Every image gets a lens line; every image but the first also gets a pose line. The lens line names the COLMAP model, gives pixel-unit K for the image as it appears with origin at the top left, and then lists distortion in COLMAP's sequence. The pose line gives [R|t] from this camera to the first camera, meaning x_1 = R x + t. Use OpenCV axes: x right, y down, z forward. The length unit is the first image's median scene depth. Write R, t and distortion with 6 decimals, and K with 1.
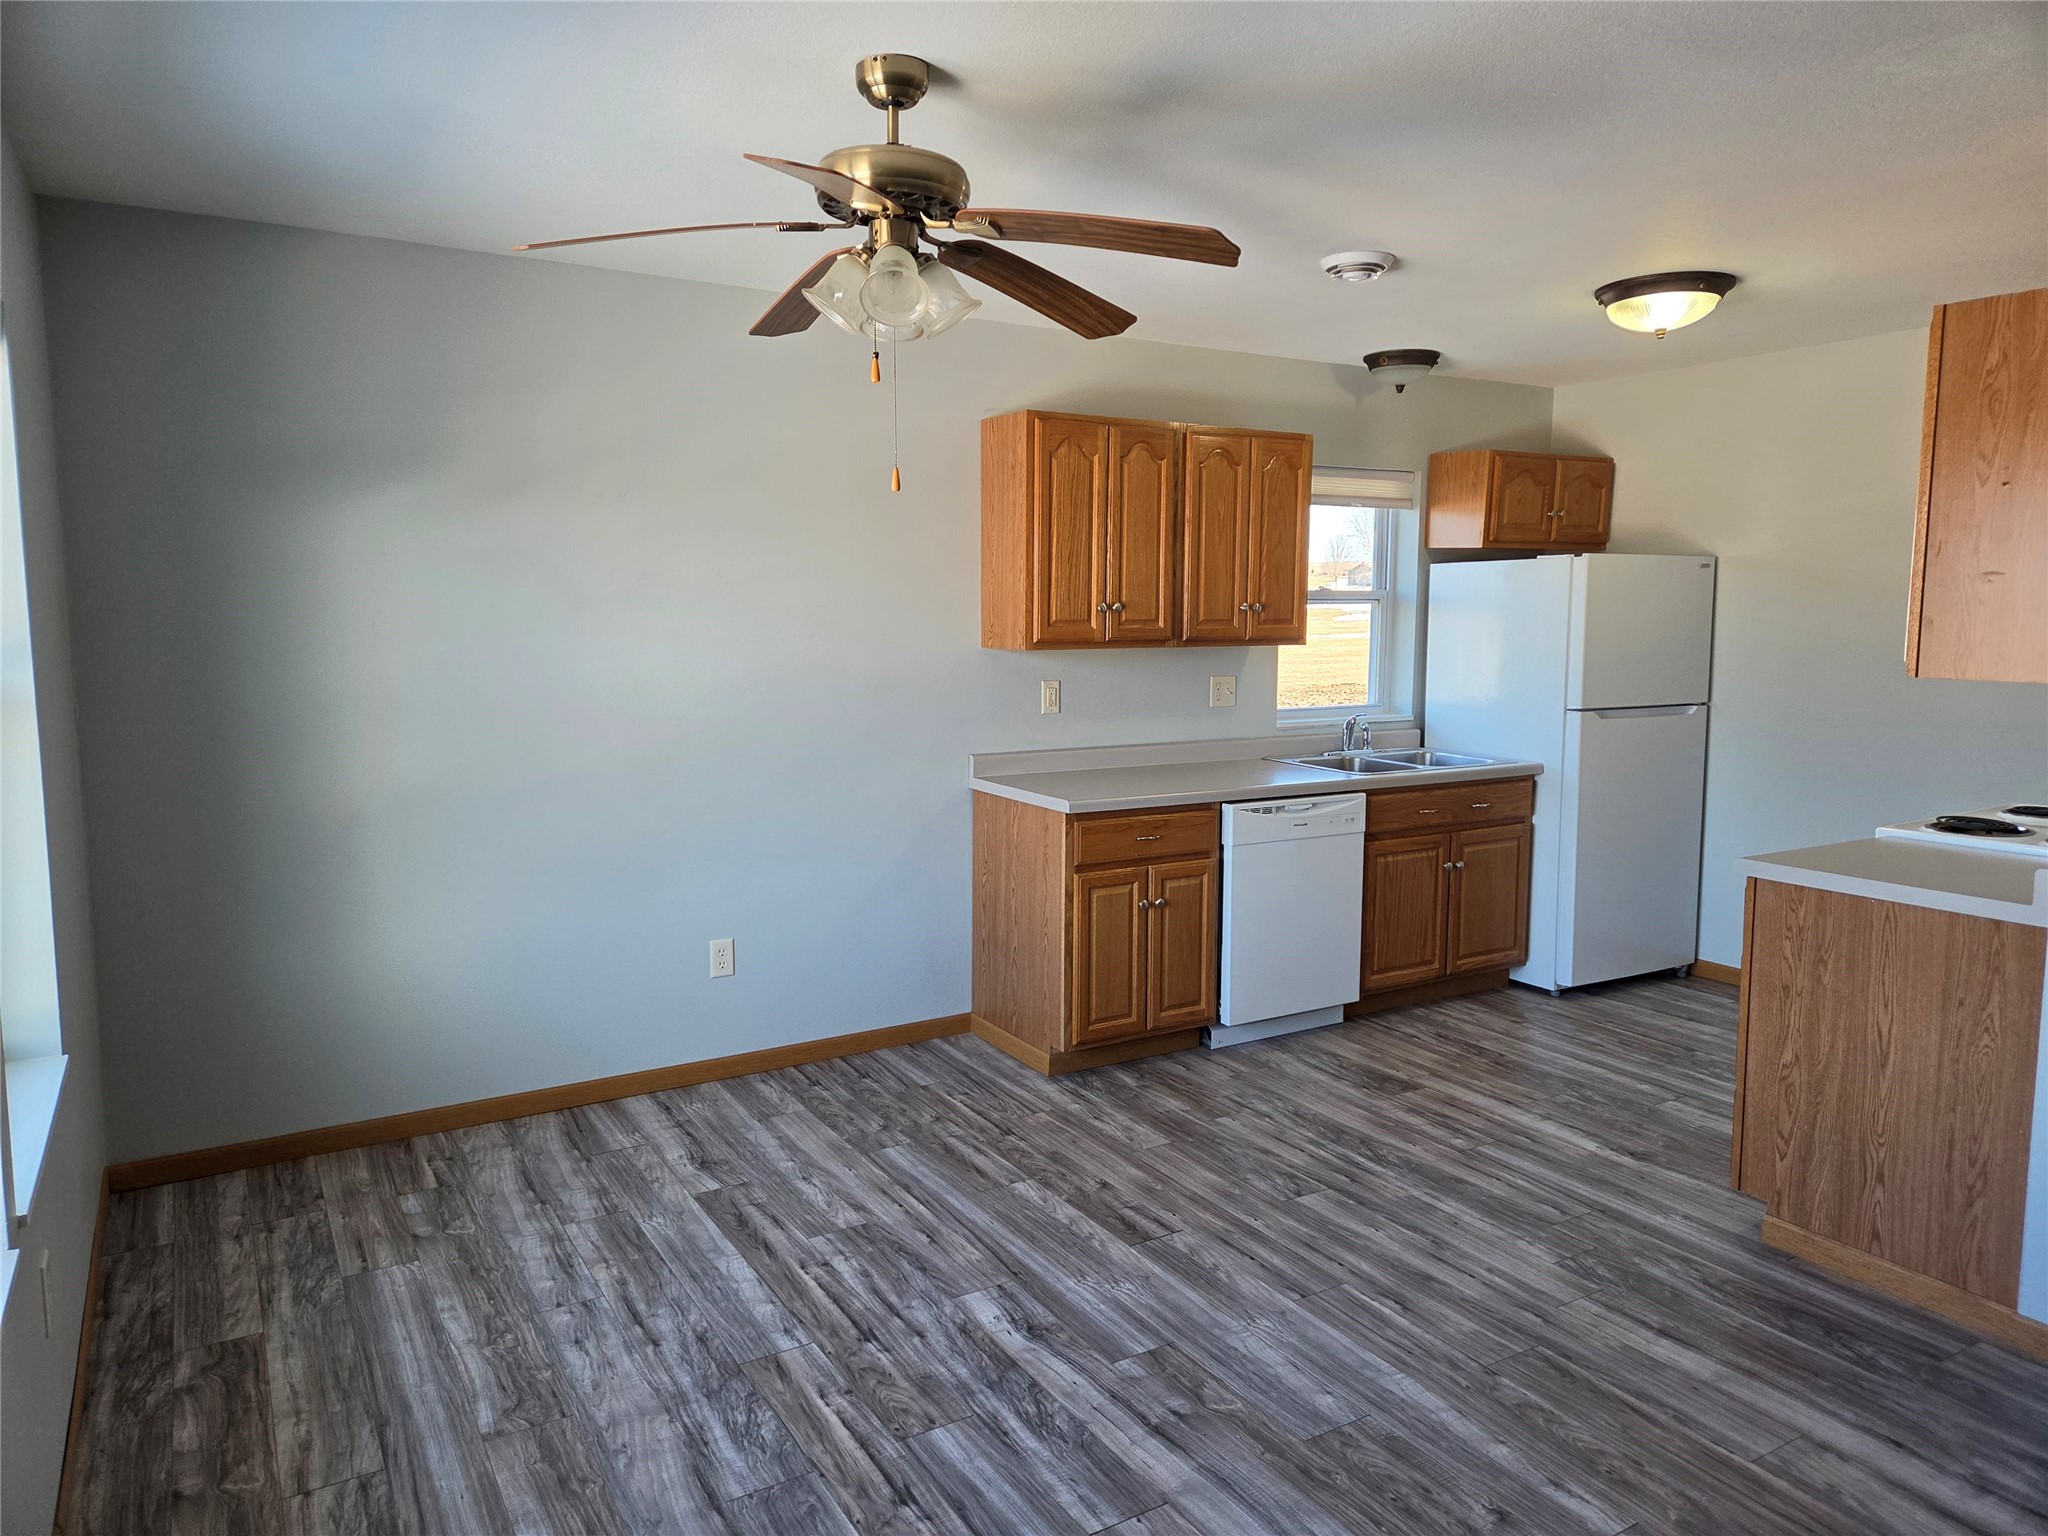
lens RADIAL K [[1354.0, 0, 1018.5], [0, 1354.0, 779.8], [0, 0, 1]] dist [0.075639, -0.063592]
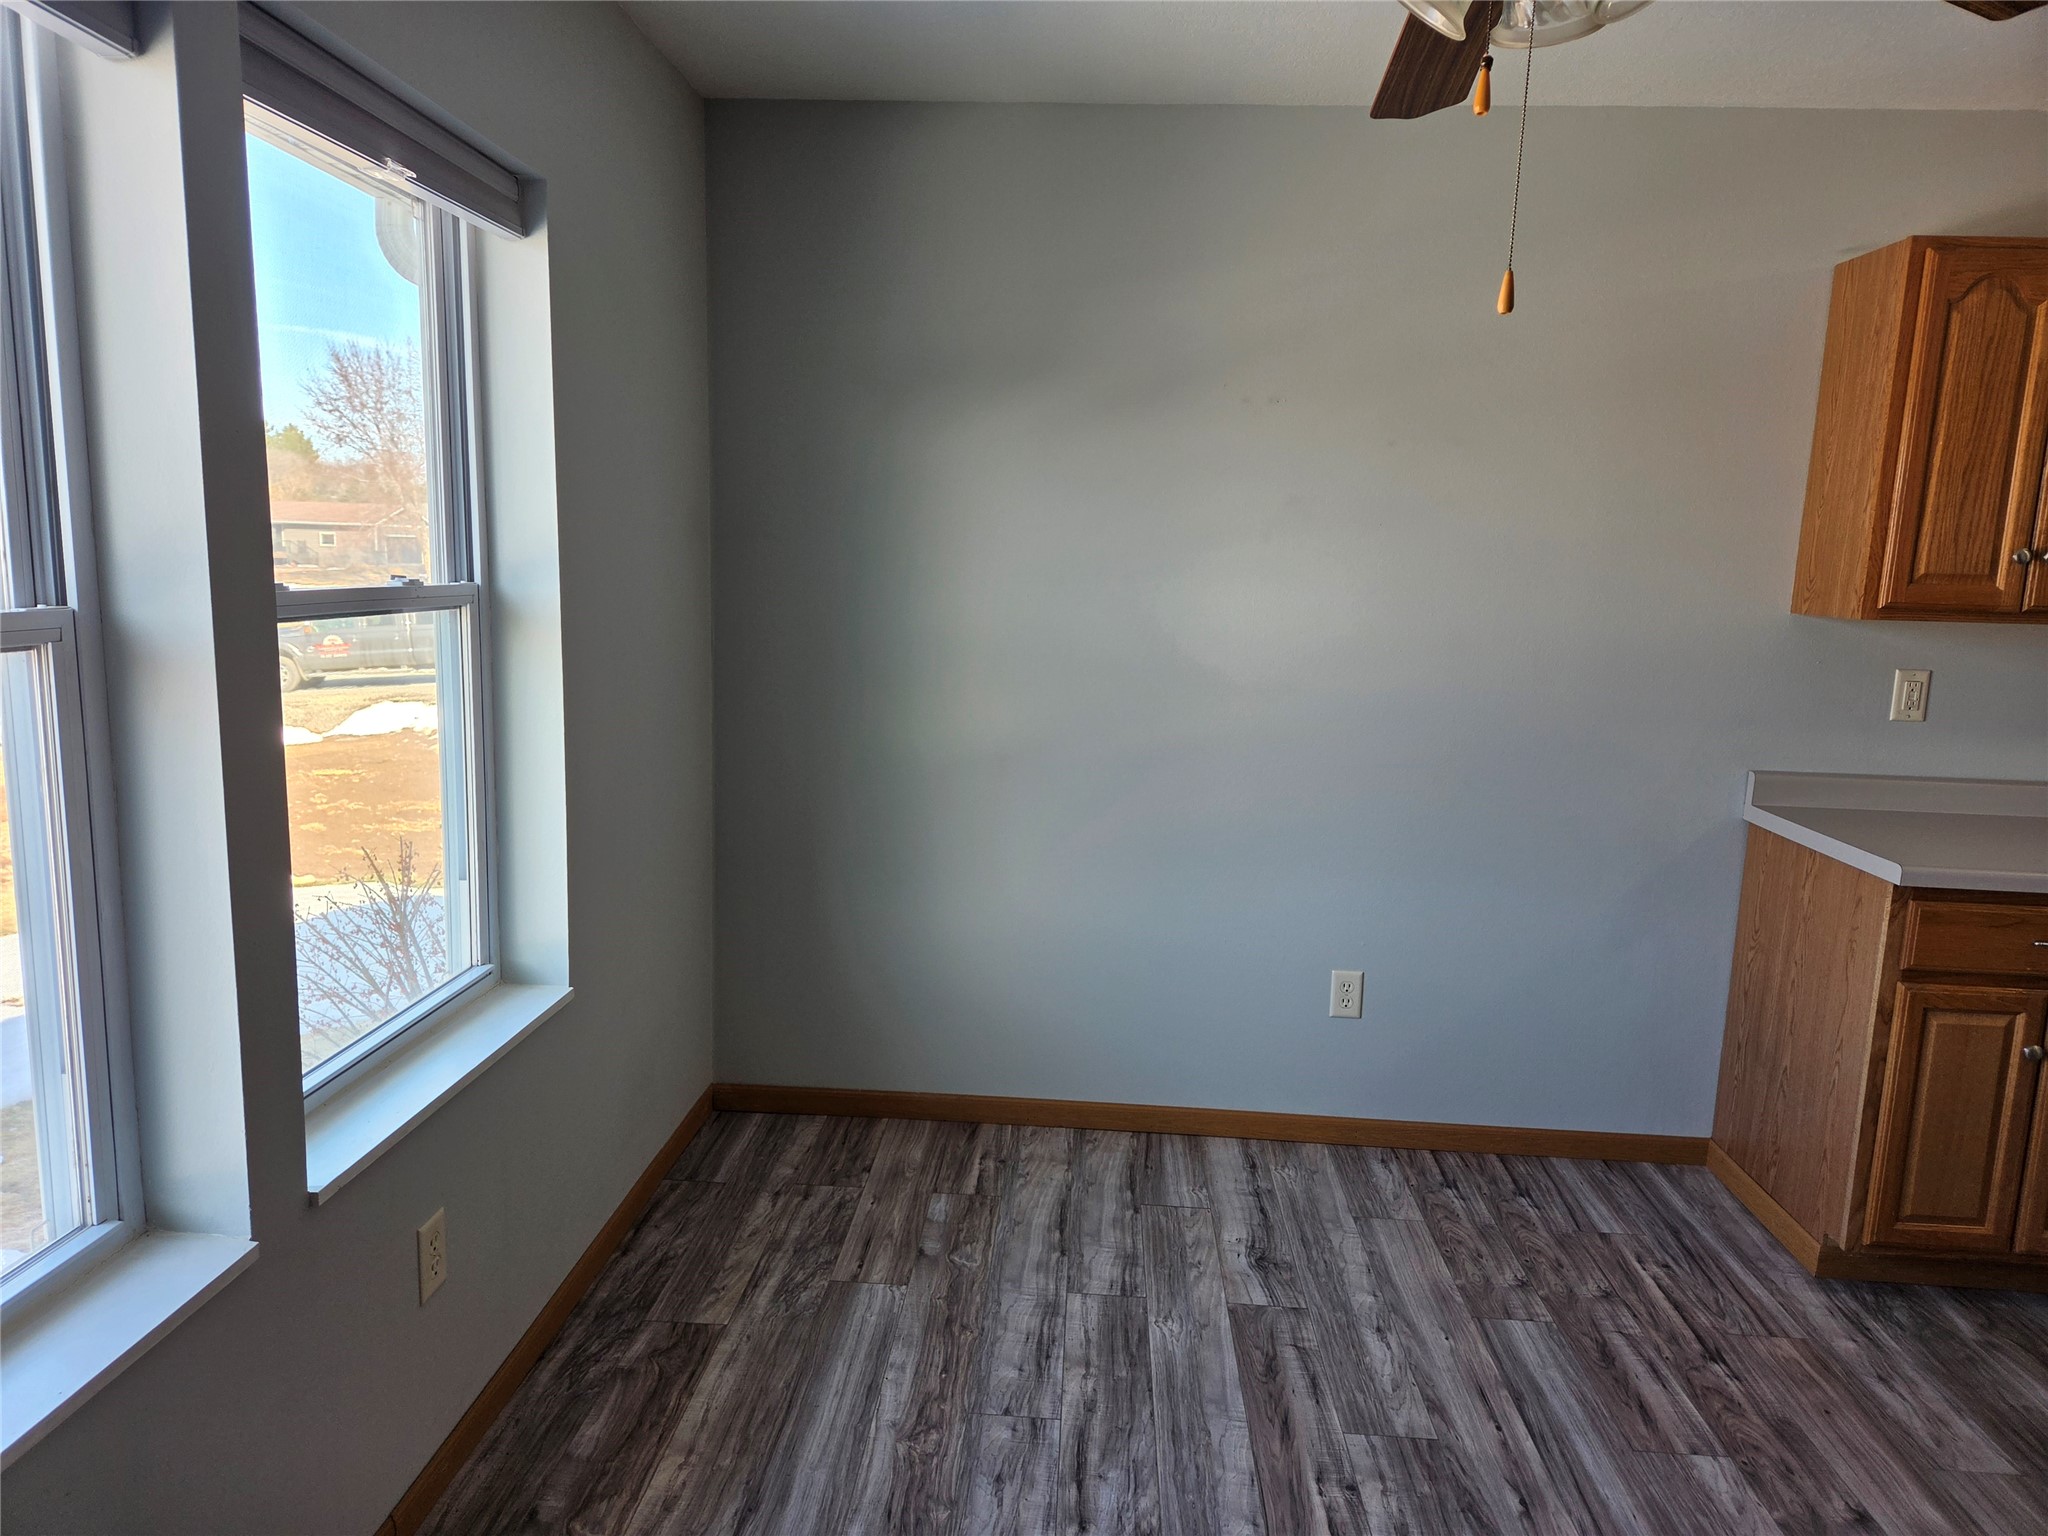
lens RADIAL K [[1354.0, 0, 1018.5], [0, 1354.0, 779.8], [0, 0, 1]] dist [0.075639, -0.063592]
pose [[0.823518, 0.115259, -0.555457, 0.057023], [-0.098678, 0.993320, 0.059818, -0.023816], [0.558641, 0.005551, 0.829391, 0.278614]]
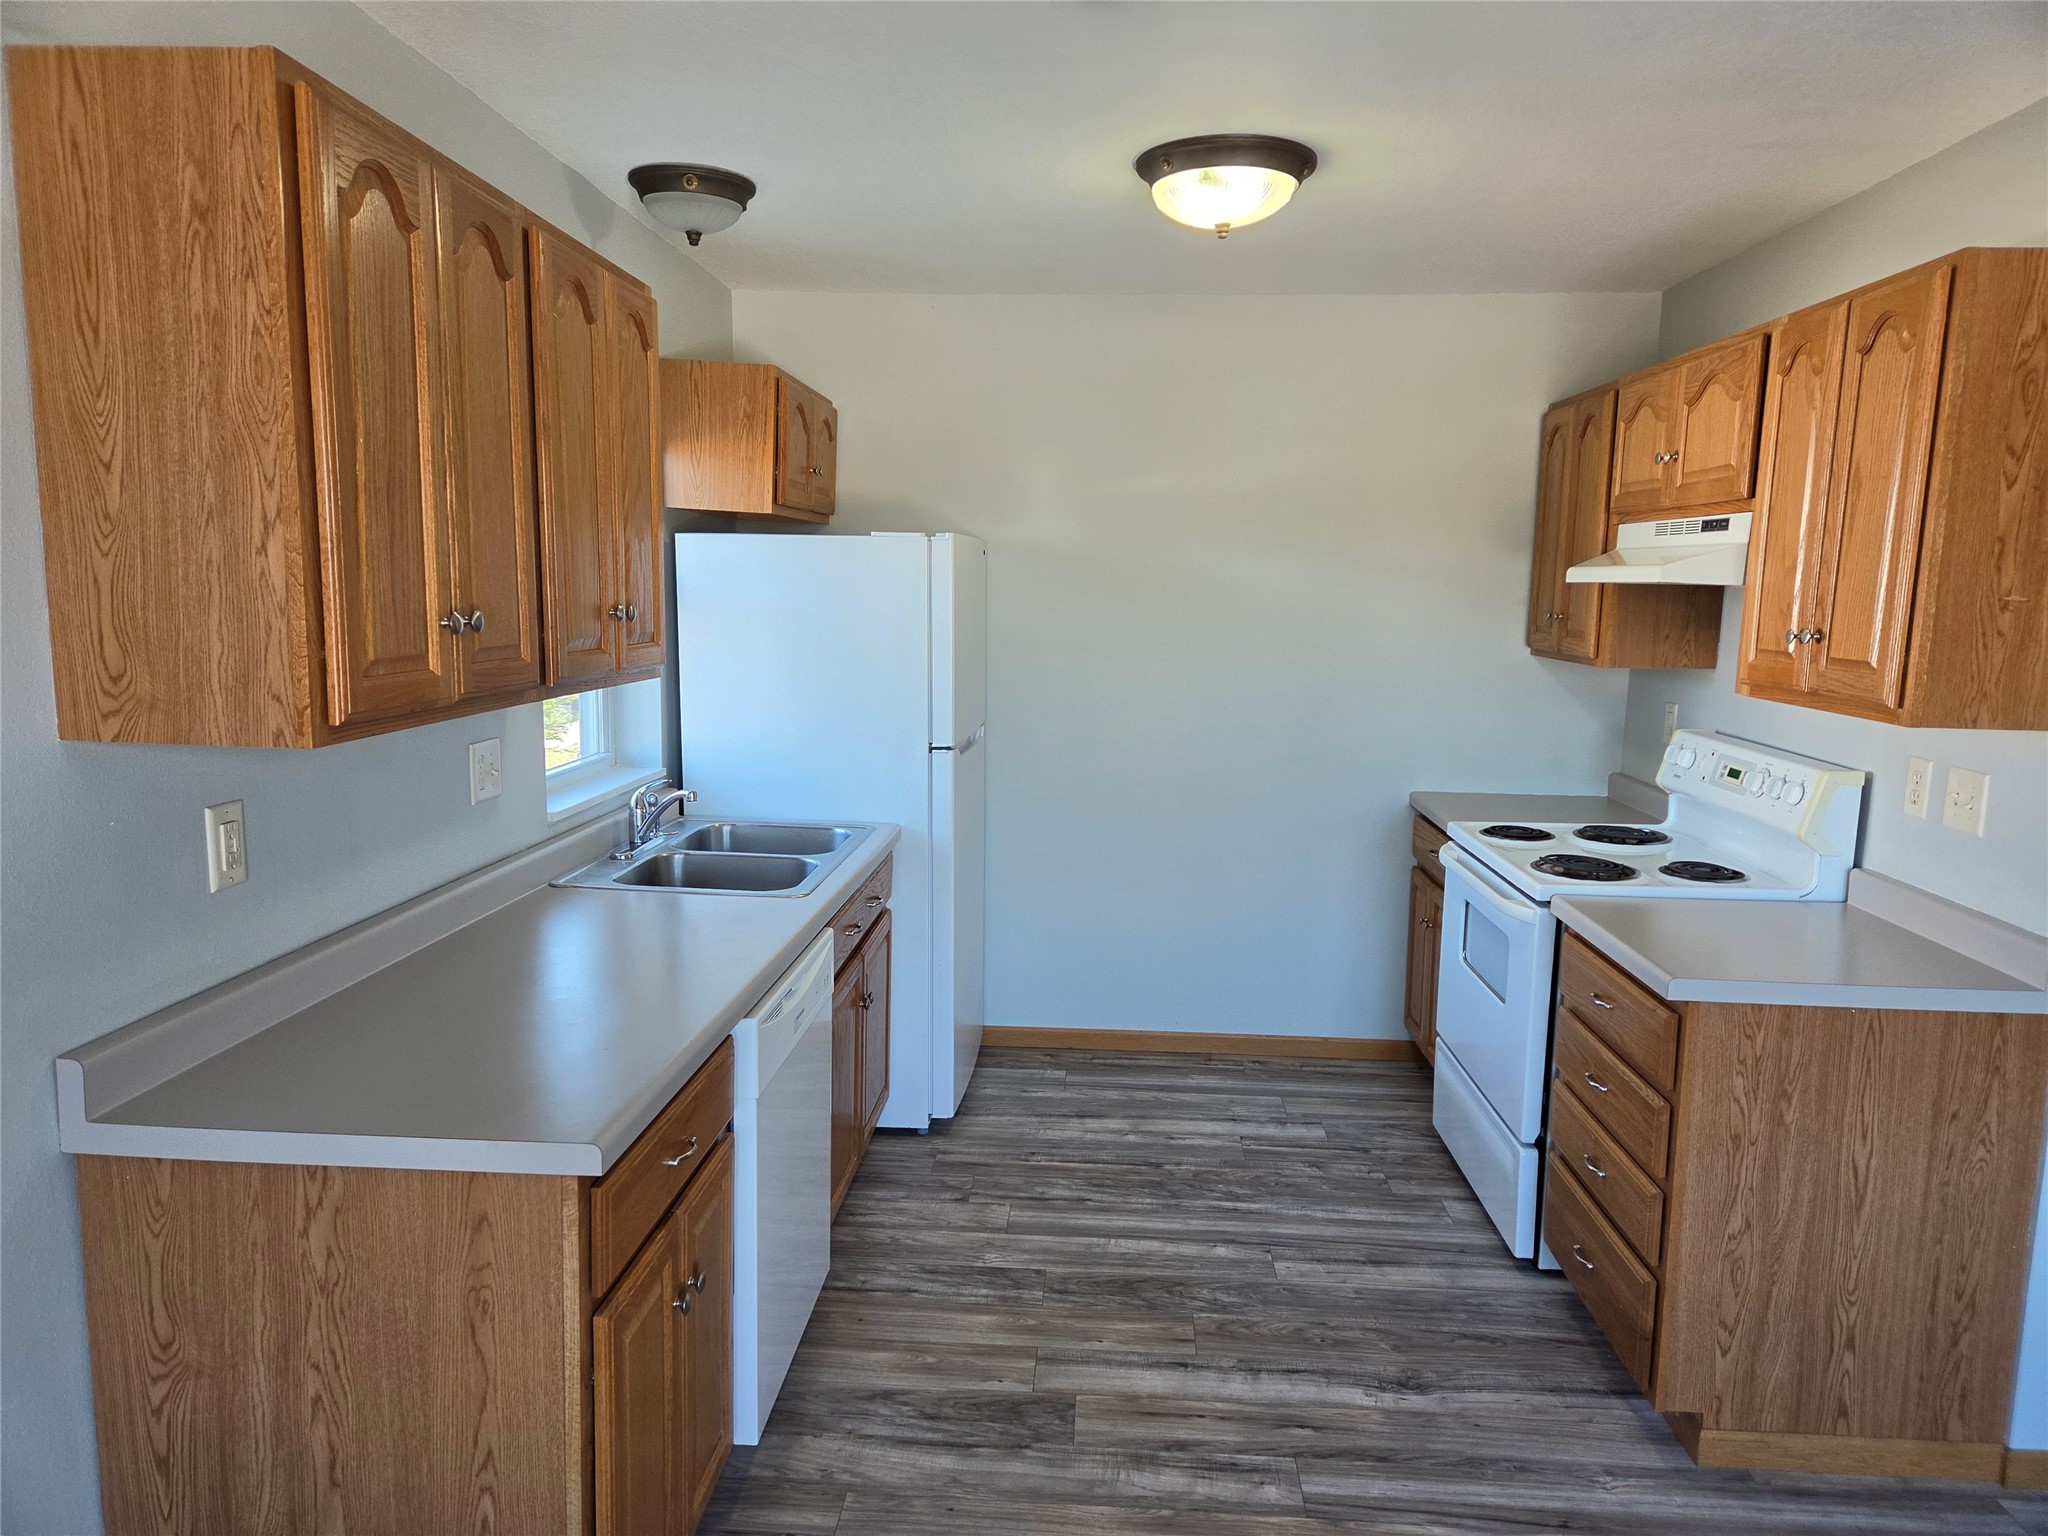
lens RADIAL K [[1354.0, 0, 1018.5], [0, 1354.0, 779.8], [0, 0, 1]] dist [0.075639, -0.063592]
pose [[0.560452, -0.114059, 0.820295, -0.222610], [0.088428, 0.993050, 0.077663, -0.117150], [-0.823453, 0.029011, 0.566643, 0.758242]]
